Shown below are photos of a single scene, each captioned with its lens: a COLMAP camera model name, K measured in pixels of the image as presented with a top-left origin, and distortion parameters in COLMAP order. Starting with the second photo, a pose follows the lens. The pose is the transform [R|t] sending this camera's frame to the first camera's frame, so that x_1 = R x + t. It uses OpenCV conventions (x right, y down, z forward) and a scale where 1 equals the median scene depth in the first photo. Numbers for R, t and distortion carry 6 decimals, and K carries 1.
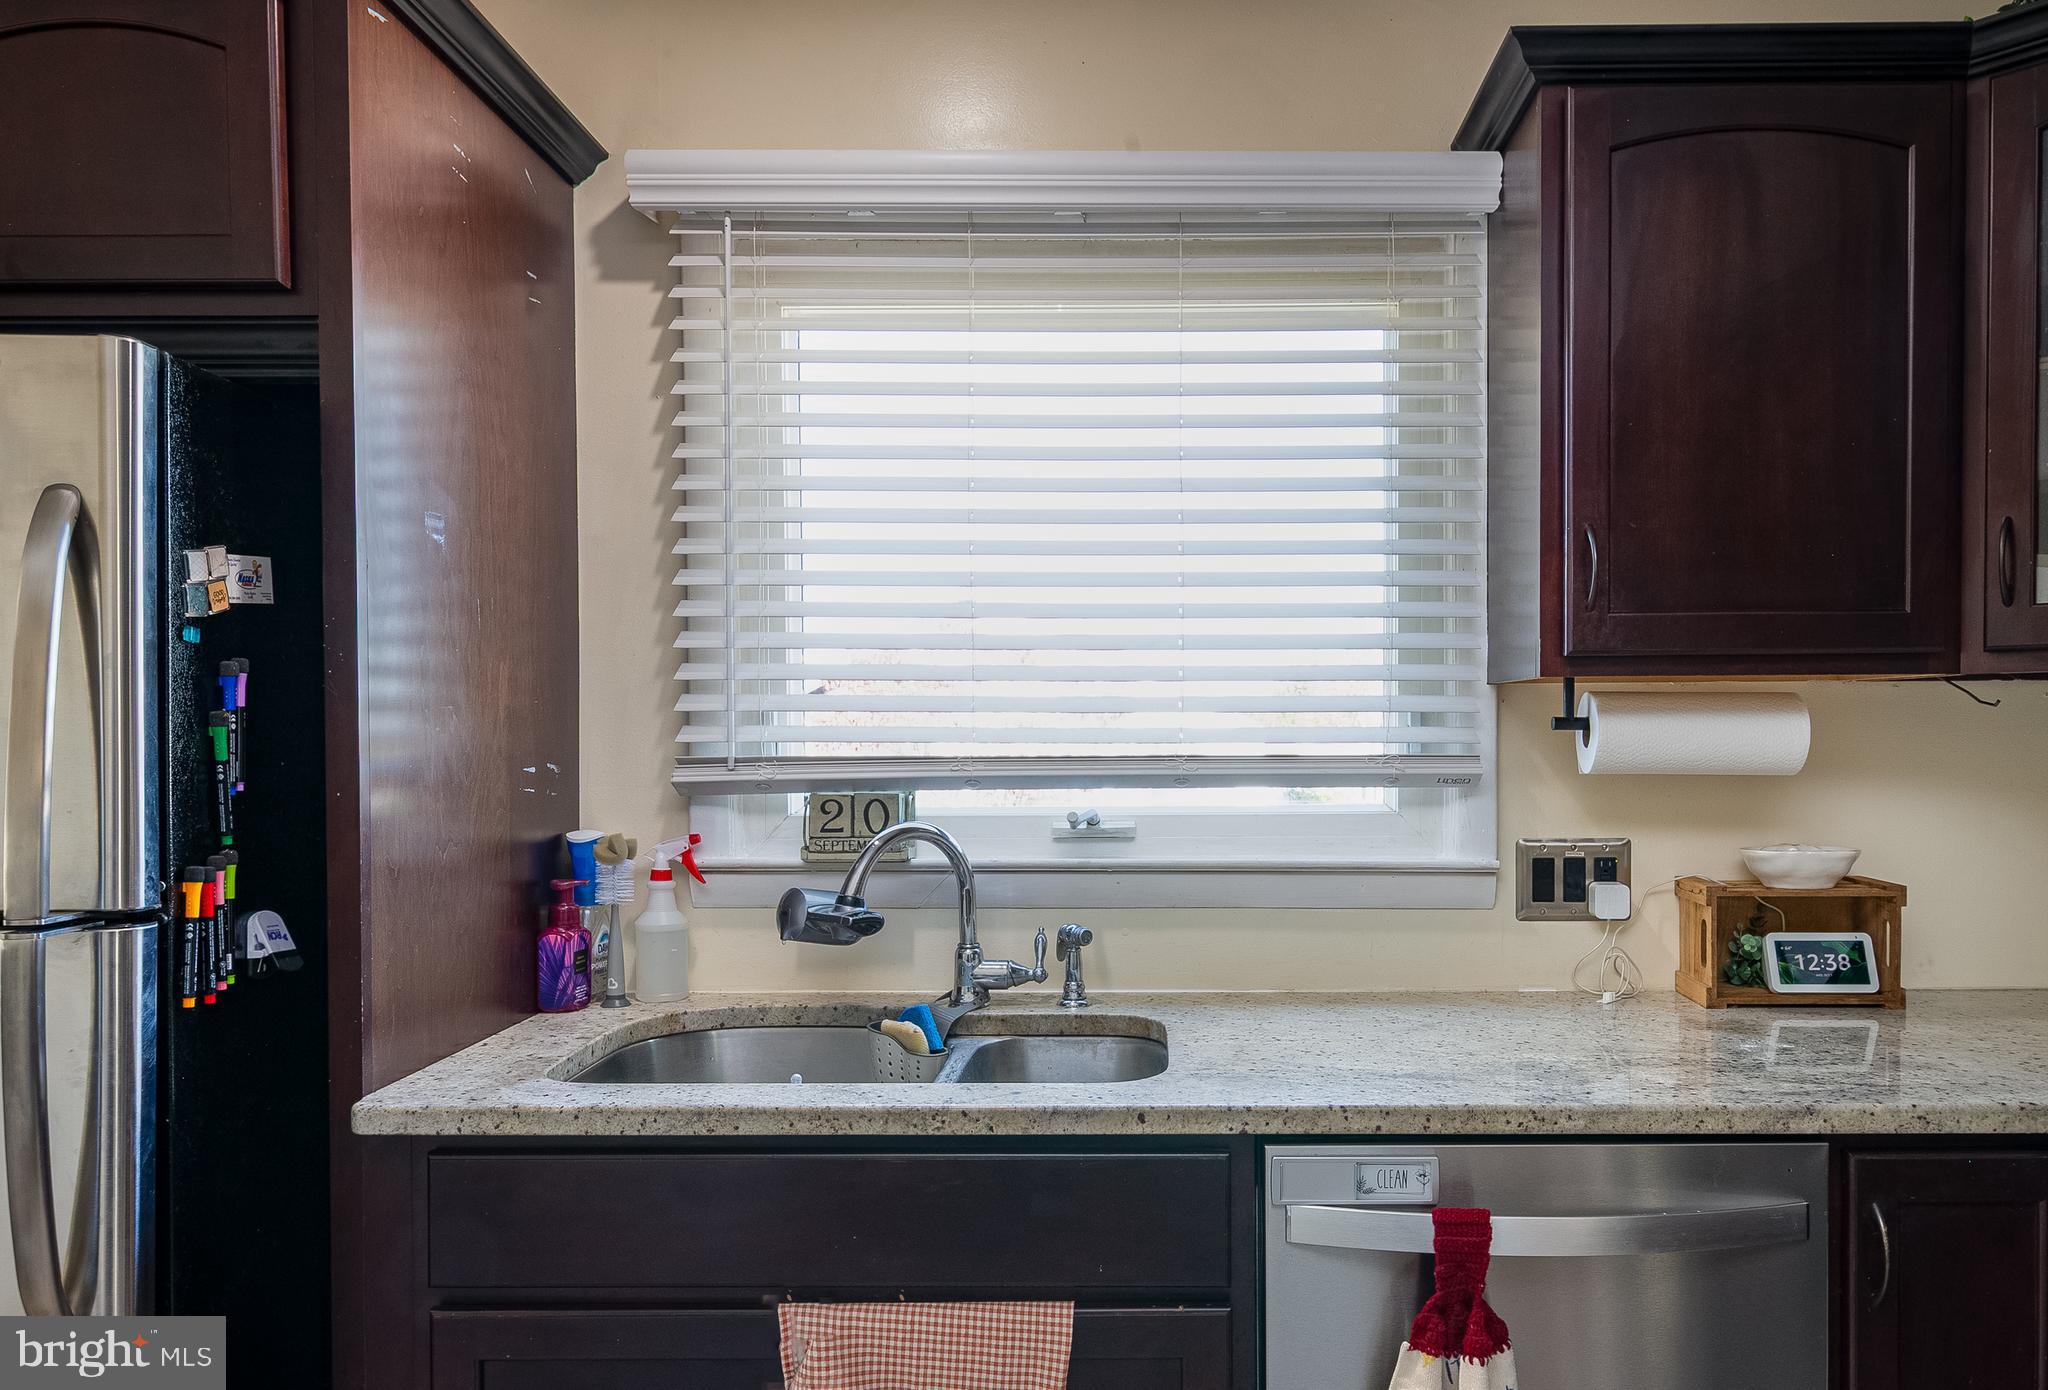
lens RADIAL K [[1439.5, 0, 1126.3], [0, 1439.5, 762.1], [0, 0, 1]] dist [0.017998, -0.000950]
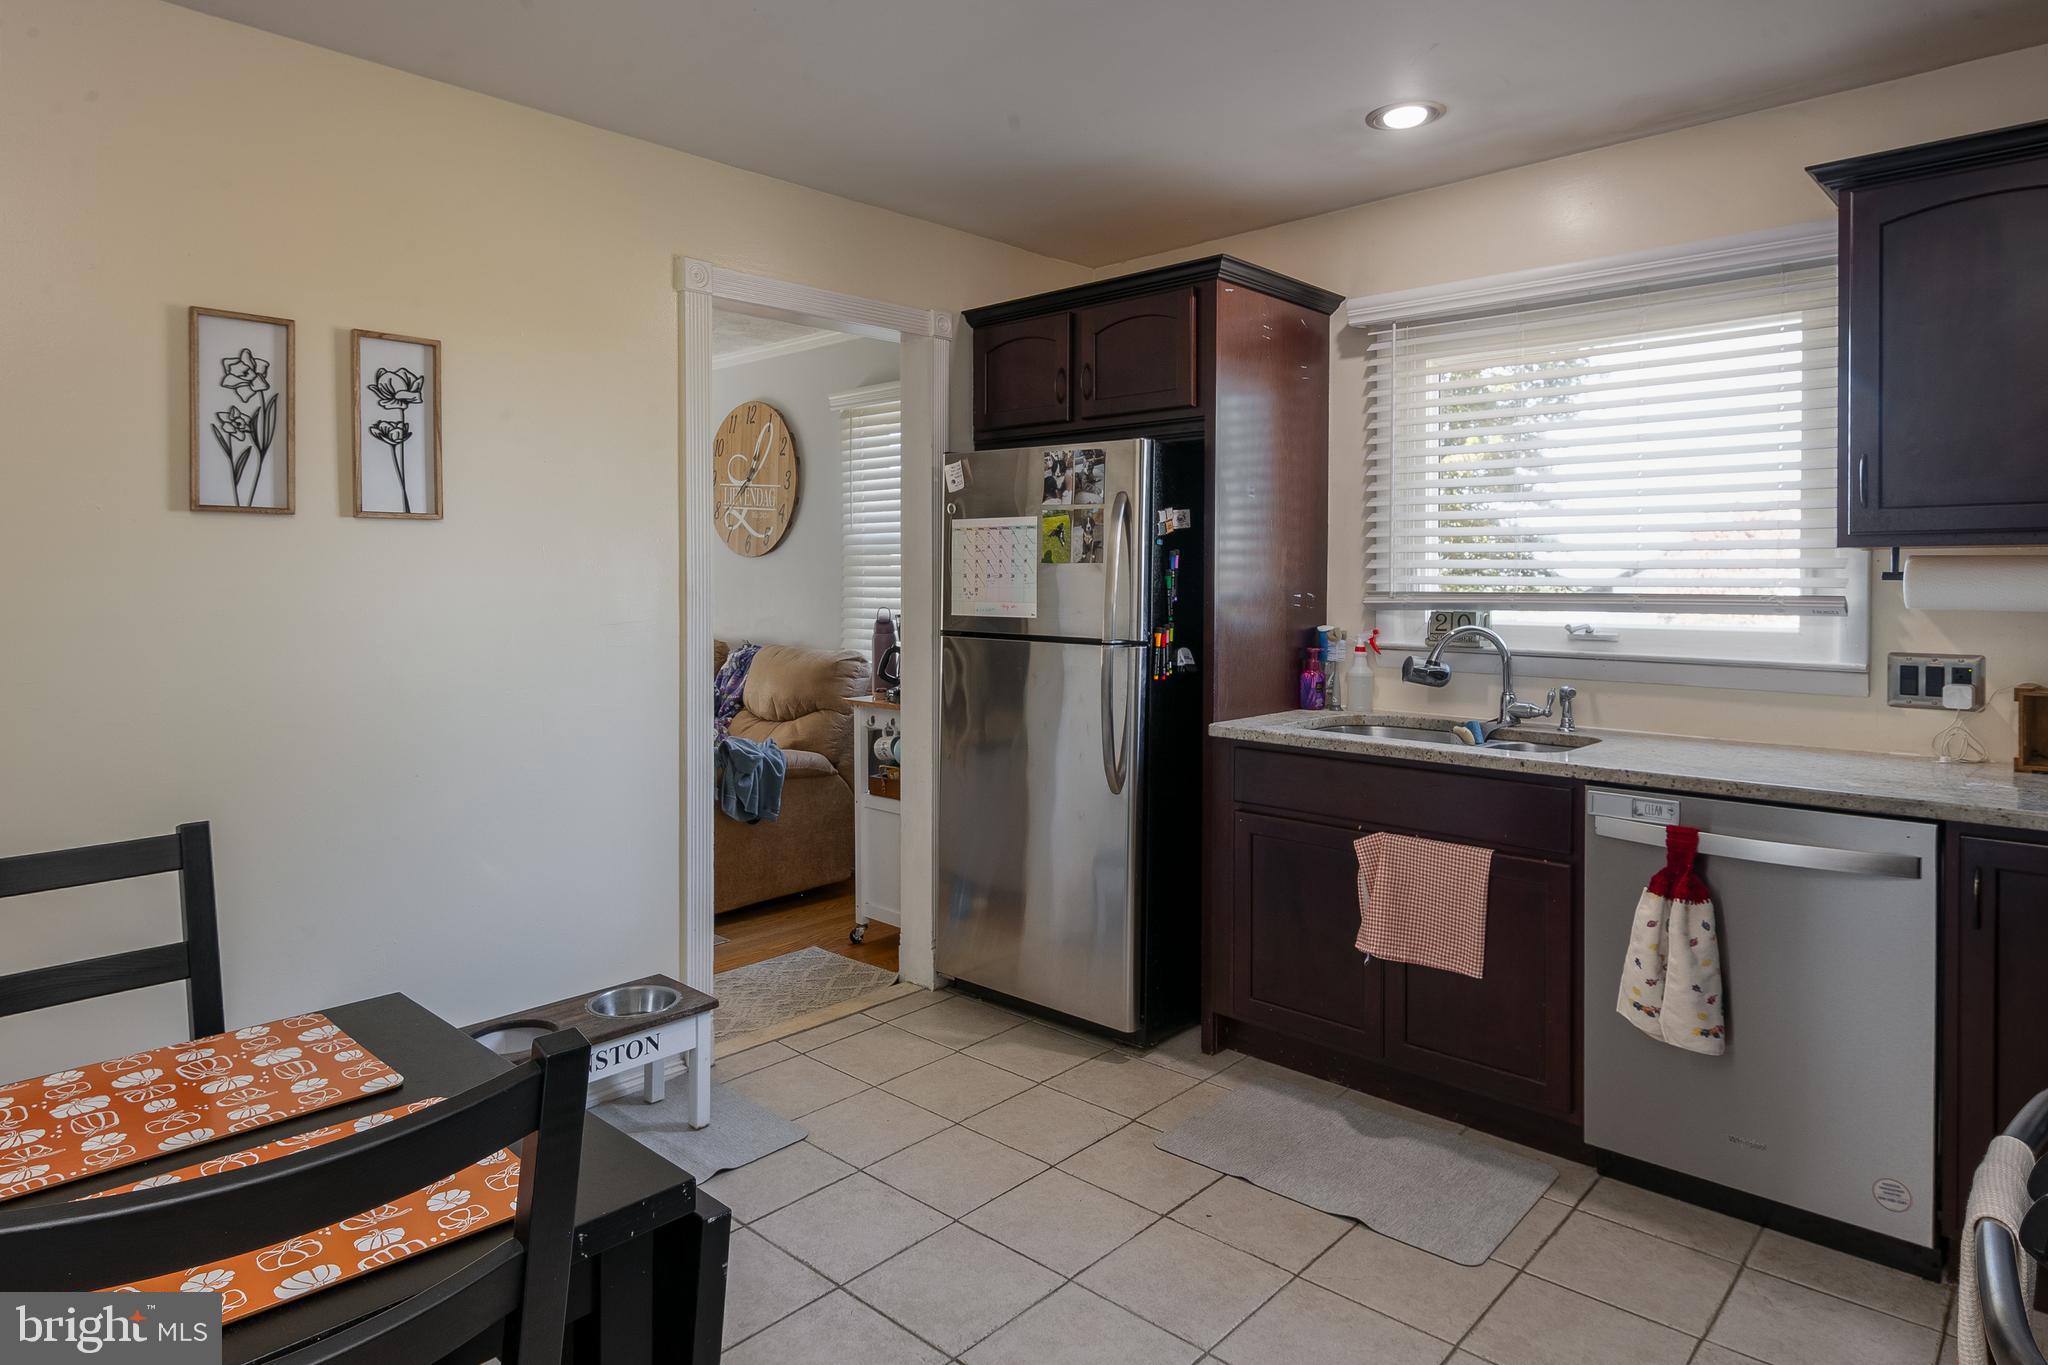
lens RADIAL K [[1188.3, 0, 1024.8], [0, 1188.3, 590.6], [0, 0, 1]] dist [0.027595, -0.000132]
pose [[0.729559, 0.012251, -0.683808, 0.514913], [-0.019615, 0.999803, -0.003015, 0.010972], [0.683637, 0.015612, 0.729655, -0.589350]]
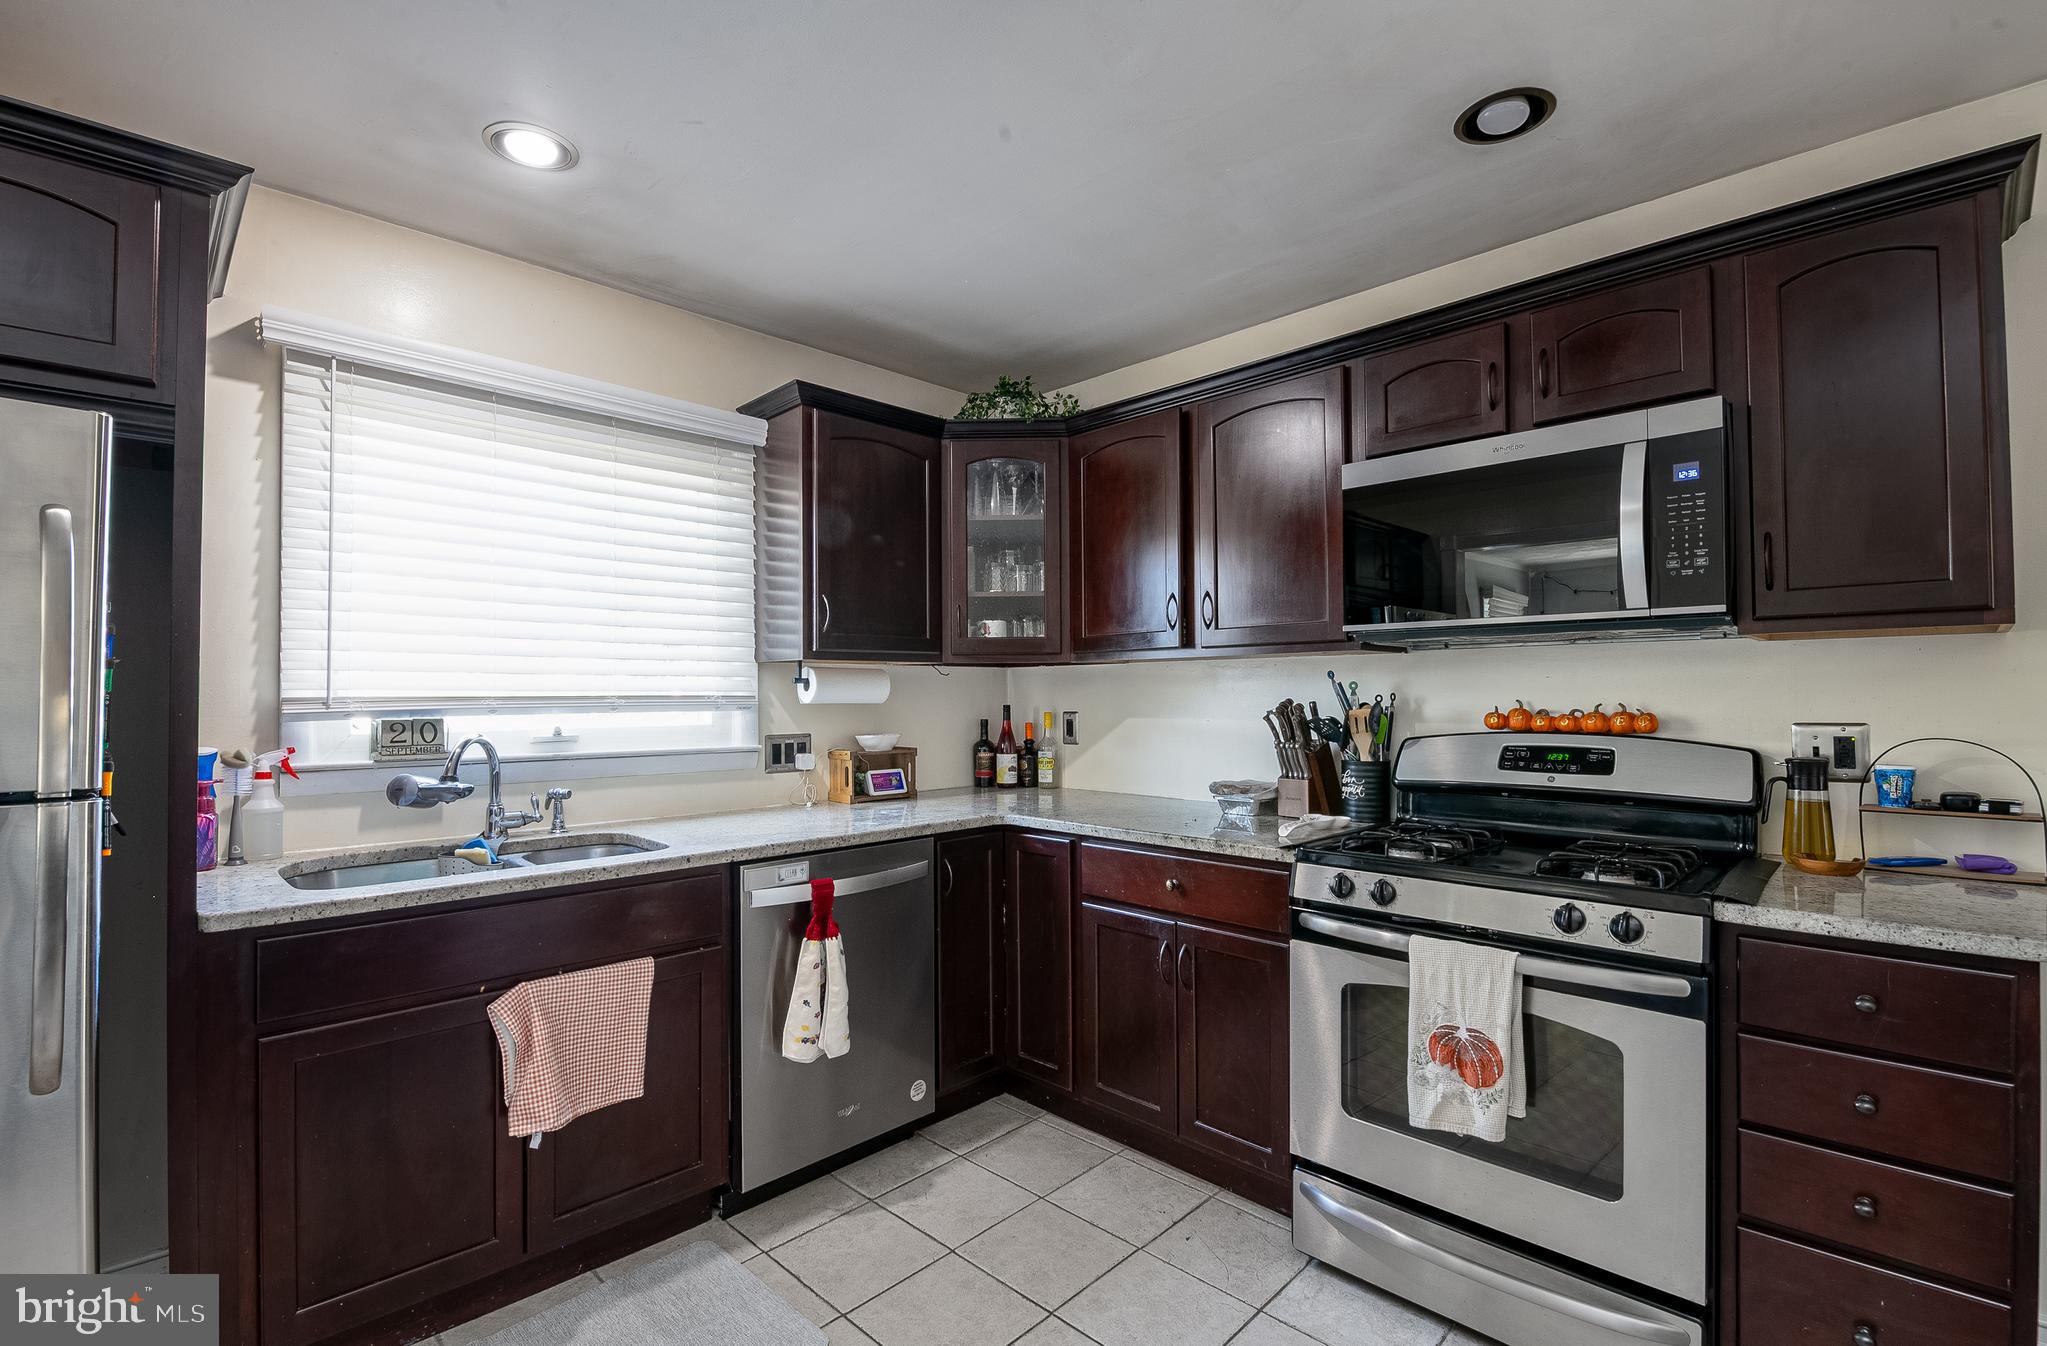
lens RADIAL K [[932.2, 0, 984.0], [0, 932.2, 677.3], [0, 0, 1]] dist [-0.001717, -0.000321]
pose [[0.721227, 0.013539, 0.692566, -0.488007], [0.017142, 0.999154, -0.037385, 0.027319], [-0.692487, 0.038835, 0.720385, -0.235670]]
